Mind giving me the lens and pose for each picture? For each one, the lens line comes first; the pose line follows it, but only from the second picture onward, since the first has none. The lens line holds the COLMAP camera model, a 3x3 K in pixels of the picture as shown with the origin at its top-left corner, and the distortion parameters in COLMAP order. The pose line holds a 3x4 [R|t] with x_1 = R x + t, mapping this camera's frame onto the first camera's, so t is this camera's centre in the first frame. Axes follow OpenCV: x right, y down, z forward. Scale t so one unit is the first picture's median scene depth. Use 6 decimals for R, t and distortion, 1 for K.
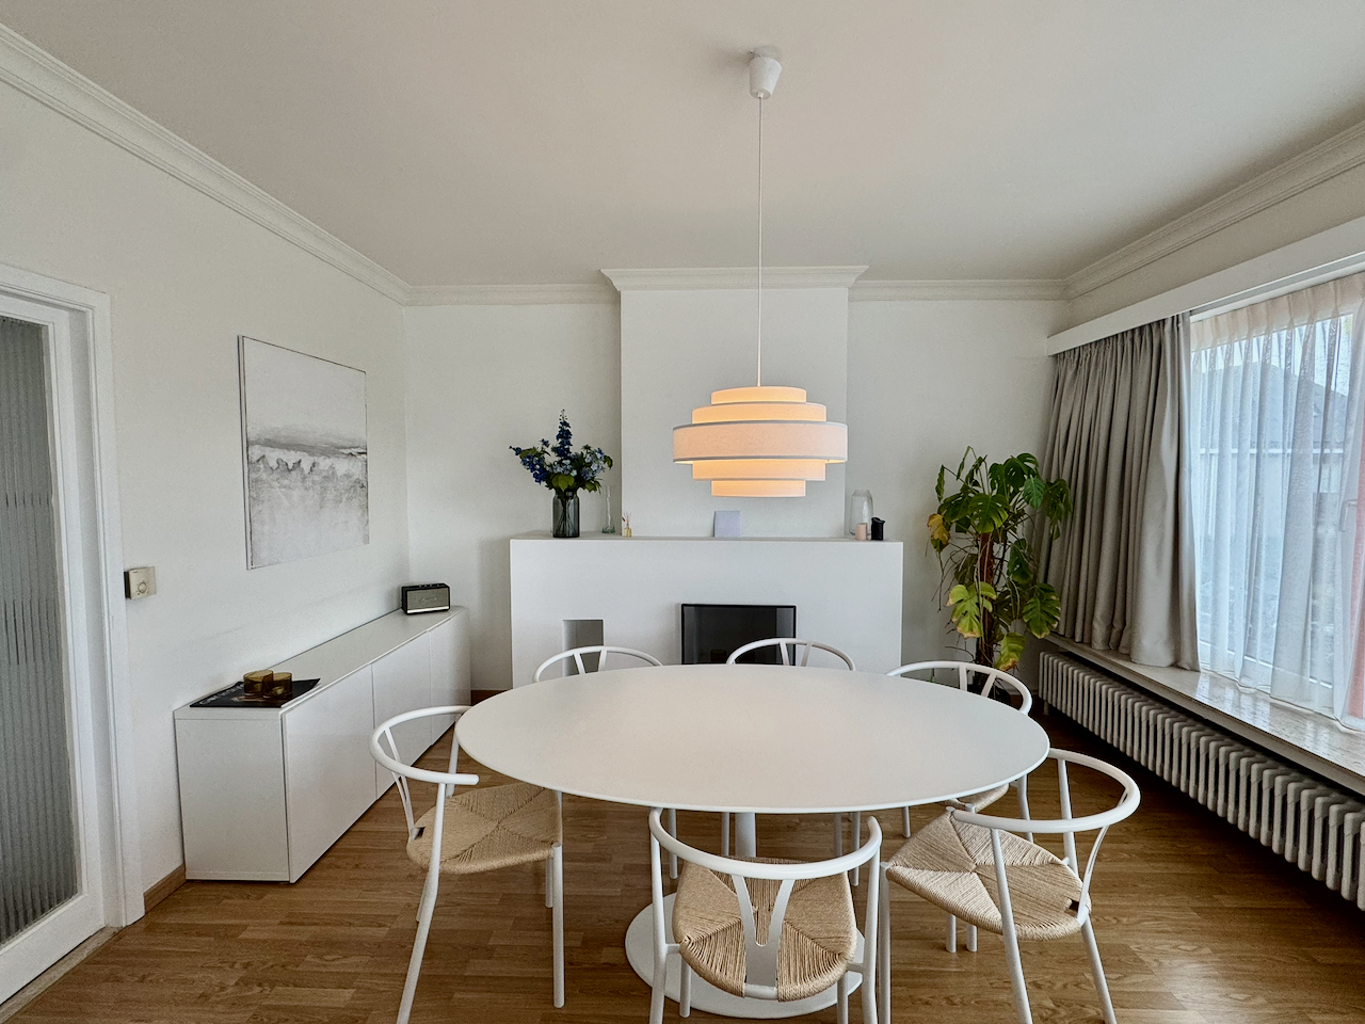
lens RADIAL K [[644.4, 0, 680.2], [0, 644.4, 510.5], [0, 0, 1]] dist [-0.003353, 0.000278]
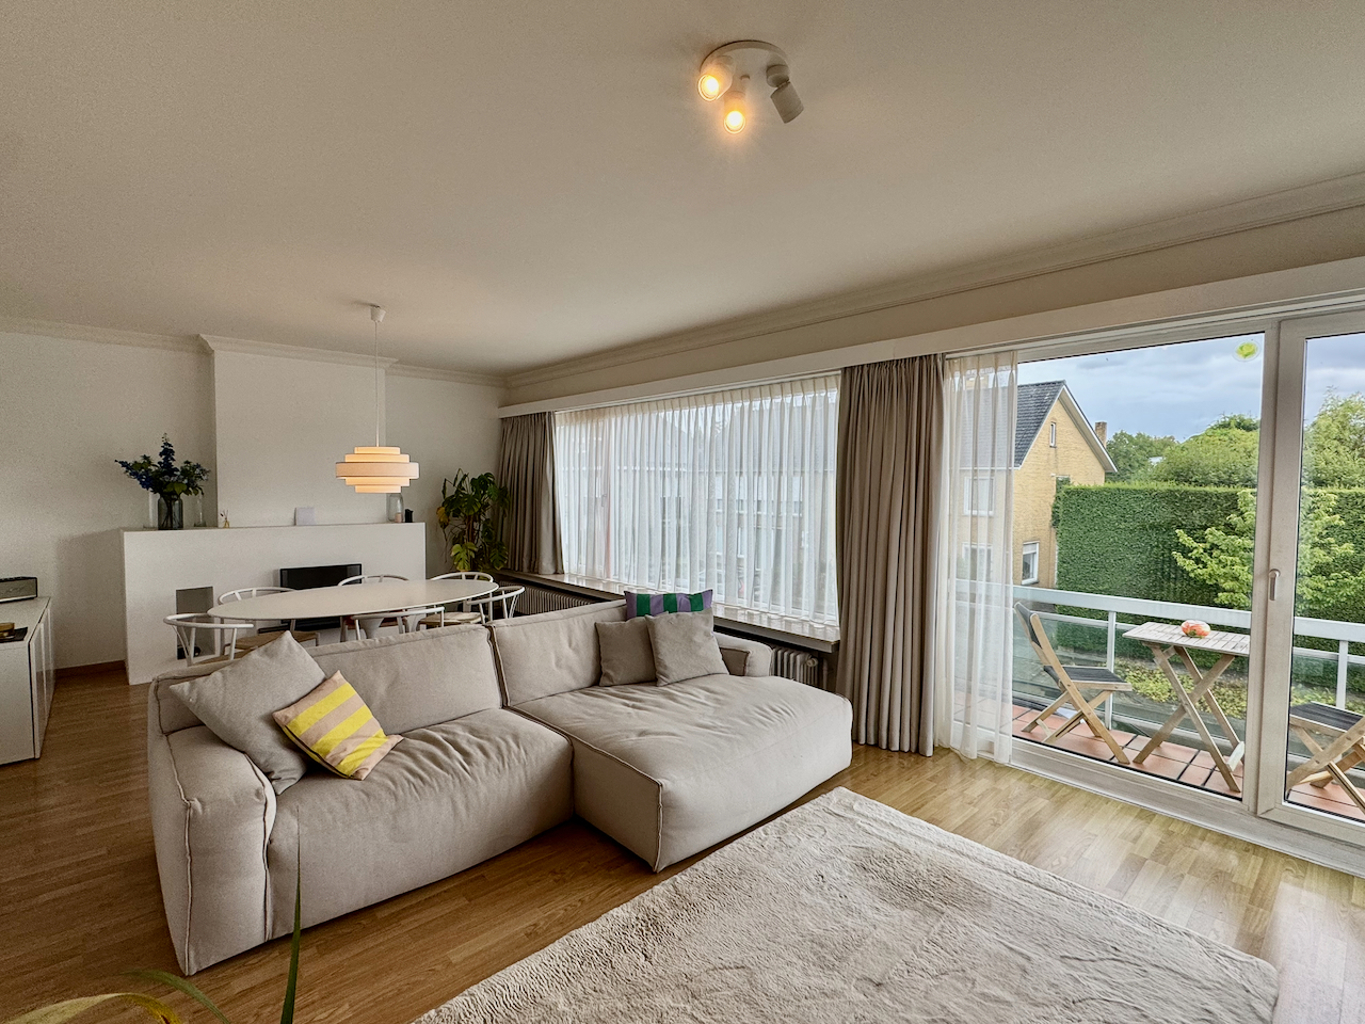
lens RADIAL K [[644.4, 0, 680.2], [0, 644.4, 510.5], [0, 0, 1]] dist [-0.003353, 0.000278]
pose [[0.716835, -0.024325, 0.696819, -0.367185], [0.033386, 0.999442, 0.000544, 0.038596], [-0.696444, 0.022874, 0.717247, -0.720824]]
